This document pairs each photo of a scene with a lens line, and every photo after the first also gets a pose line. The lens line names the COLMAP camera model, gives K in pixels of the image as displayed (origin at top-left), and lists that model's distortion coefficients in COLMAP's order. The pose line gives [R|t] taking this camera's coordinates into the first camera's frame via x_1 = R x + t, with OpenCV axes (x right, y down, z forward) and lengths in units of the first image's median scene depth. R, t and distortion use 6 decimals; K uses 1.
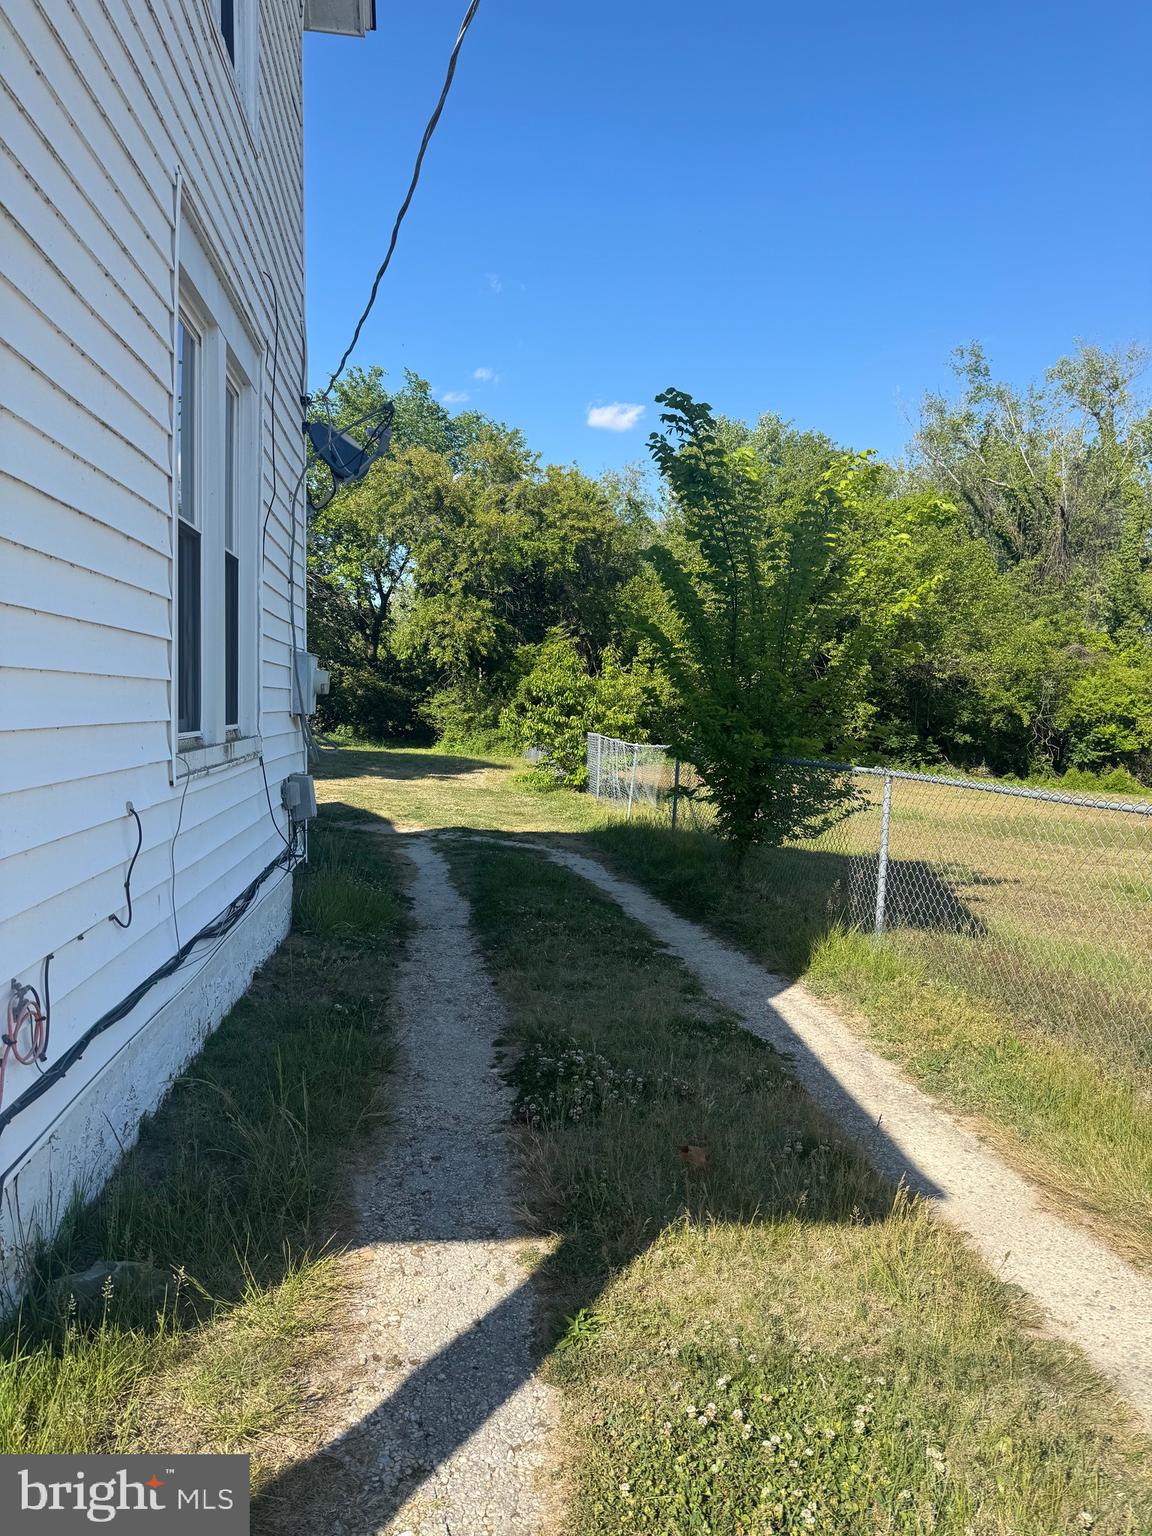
lens RADIAL K [[1097.0, 0, 583.1], [0, 1097.0, 775.4], [0, 0, 1]] dist [0.089600, -0.130071]
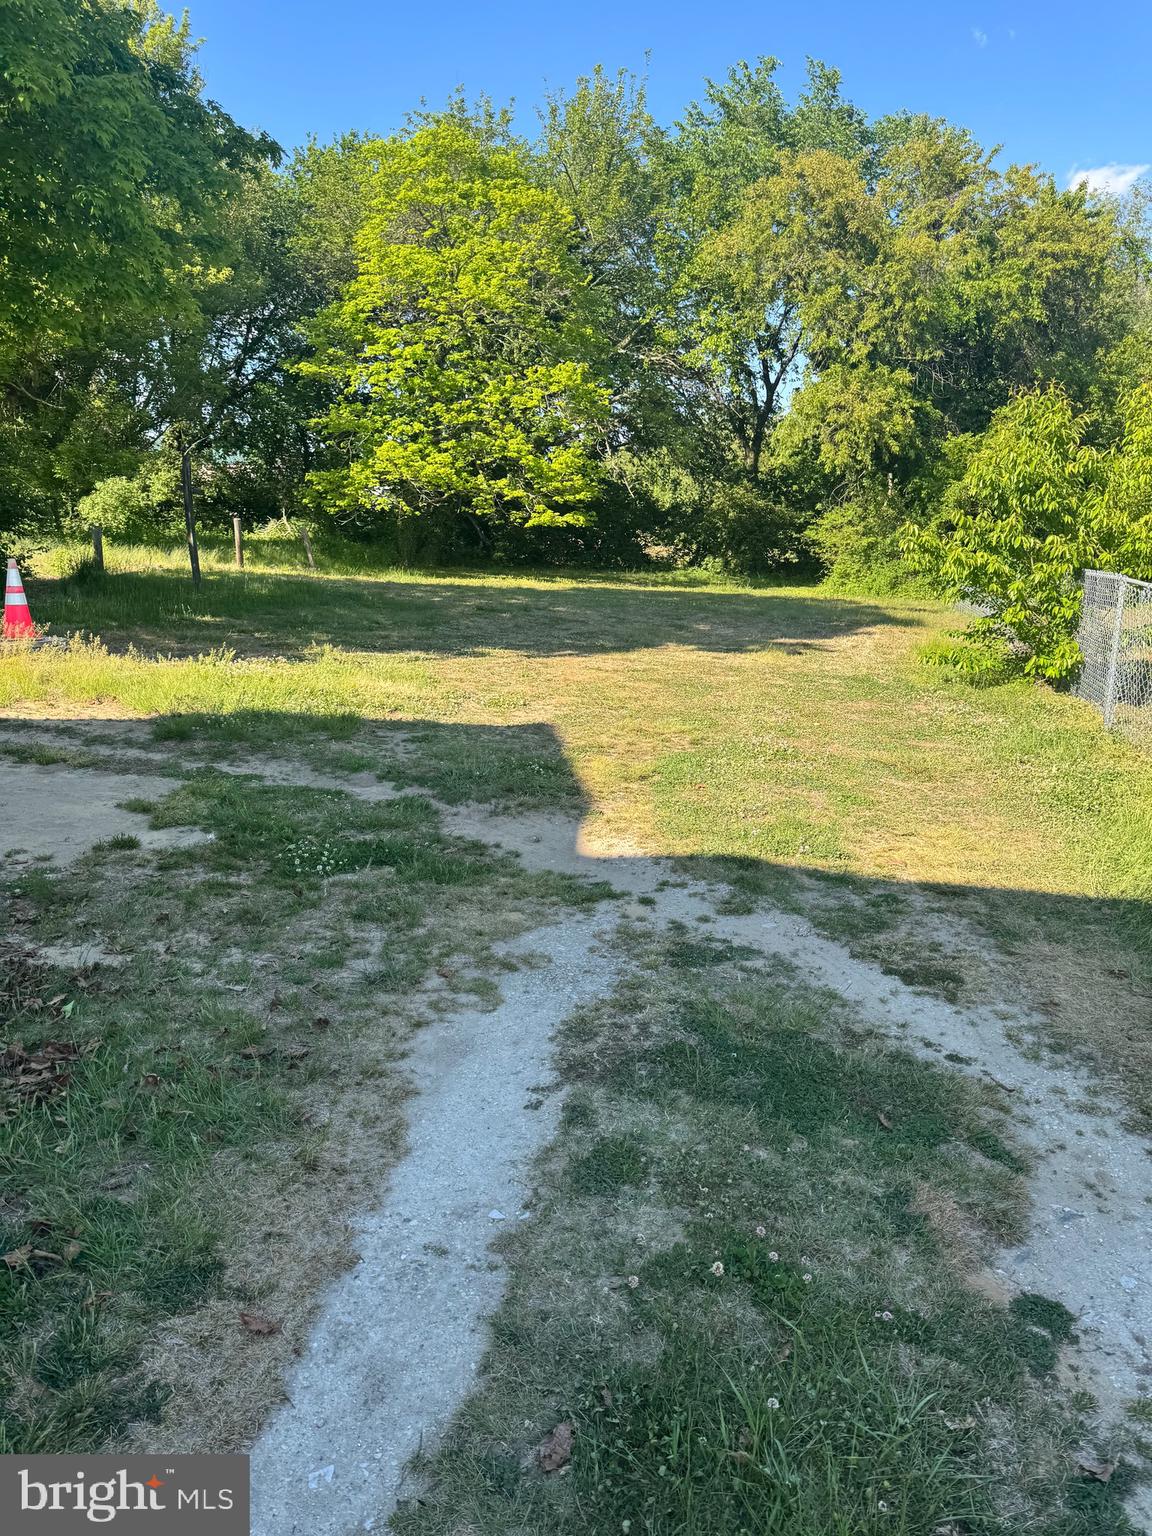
lens RADIAL K [[1097.0, 0, 583.1], [0, 1097.0, 775.4], [0, 0, 1]] dist [0.089600, -0.130071]
pose [[0.933123, 0.059622, -0.354579, -0.012213], [-0.005154, 0.988273, 0.152613, -0.012243], [0.359520, -0.140579, 0.922487, 0.240530]]
